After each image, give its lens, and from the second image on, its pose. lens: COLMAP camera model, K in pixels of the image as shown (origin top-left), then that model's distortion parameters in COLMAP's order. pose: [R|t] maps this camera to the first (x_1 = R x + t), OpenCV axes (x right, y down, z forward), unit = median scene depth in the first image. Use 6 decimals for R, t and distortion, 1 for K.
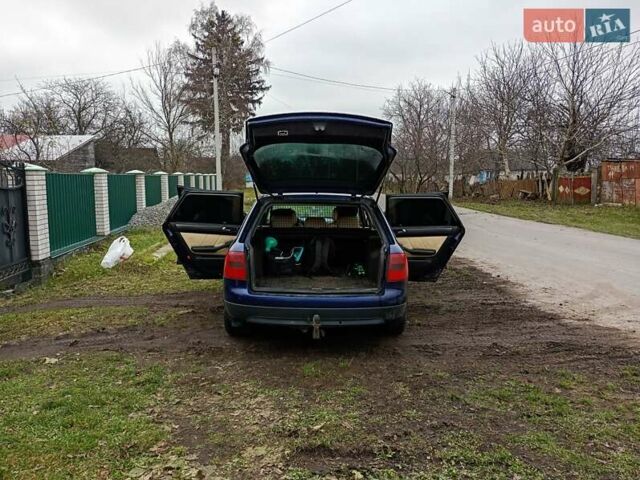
lens RADIAL K [[563.6, 0, 320.0], [0, 563.6, 240.0], [0, 0, 1]] dist [0.119151, -0.155236]
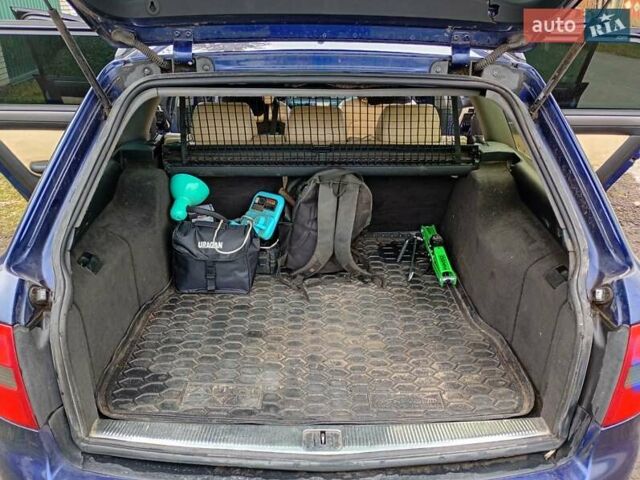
lens RADIAL K [[563.6, 0, 320.0], [0, 563.6, 240.0], [0, 0, 1]] dist [0.119151, -0.155236]
pose [[0.999972, 0.001721, 0.007324, -0.001783], [-0.003831, 0.954311, 0.298789, -0.014182], [-0.006475, -0.298809, 0.954291, 0.133999]]
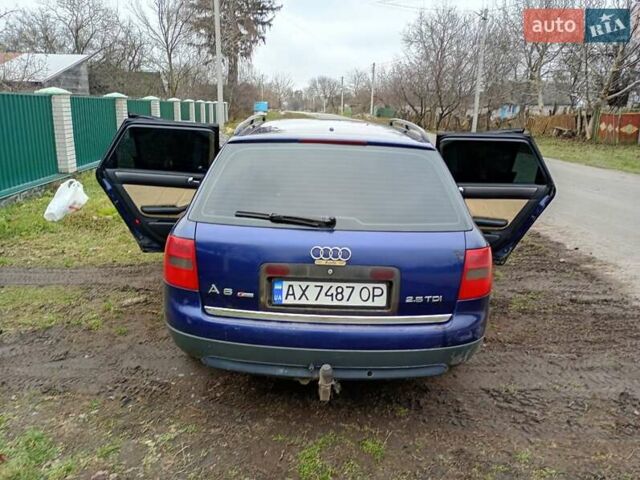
lens RADIAL K [[563.6, 0, 320.0], [0, 563.6, 240.0], [0, 0, 1]] dist [0.119151, -0.155236]
pose [[0.999538, 0.026108, -0.015551, -0.001148], [-0.024114, 0.992847, 0.116932, -0.007586], [0.018493, -0.116503, 0.993018, 0.078790]]
